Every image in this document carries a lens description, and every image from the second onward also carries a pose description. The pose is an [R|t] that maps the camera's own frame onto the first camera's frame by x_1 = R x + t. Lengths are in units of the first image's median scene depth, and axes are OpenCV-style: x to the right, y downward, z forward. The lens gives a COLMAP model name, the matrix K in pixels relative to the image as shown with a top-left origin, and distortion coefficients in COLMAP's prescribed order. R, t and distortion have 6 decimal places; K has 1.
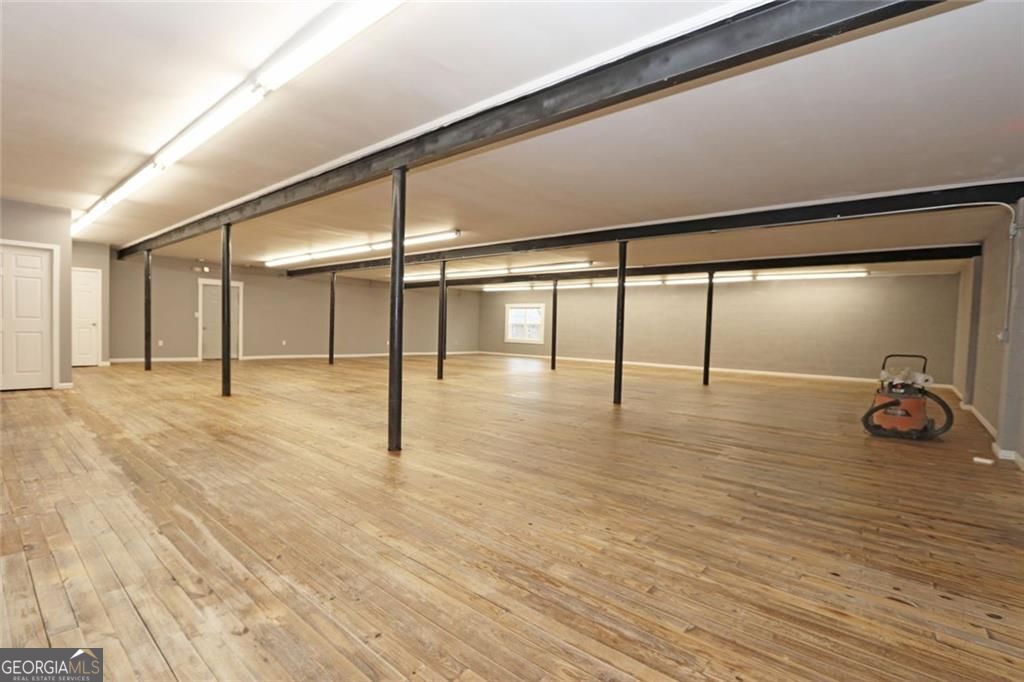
lens RADIAL K [[473.4, 0, 512.0], [0, 473.4, 341.0], [0, 0, 1]] dist [-0.000032, 0.000004]
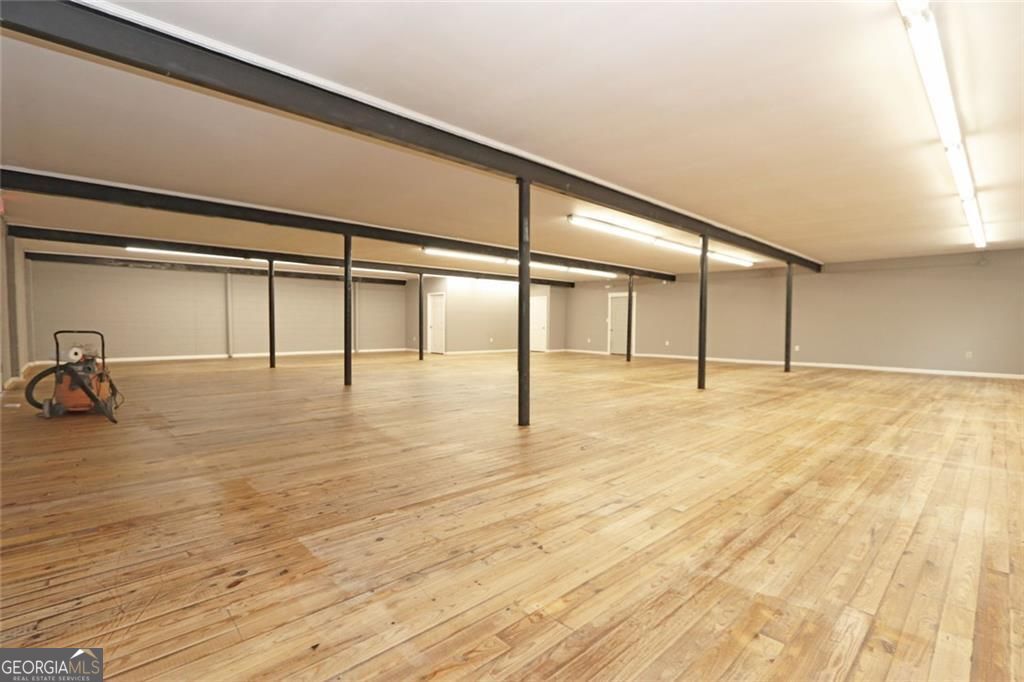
lens RADIAL K [[473.4, 0, 512.0], [0, 473.4, 341.0], [0, 0, 1]] dist [-0.000032, 0.000004]
pose [[-0.099465, 0.000707, -0.995041, 0.703973], [-0.031216, 0.999505, 0.003830, 0.007048], [0.994551, 0.031442, -0.099394, 0.856145]]
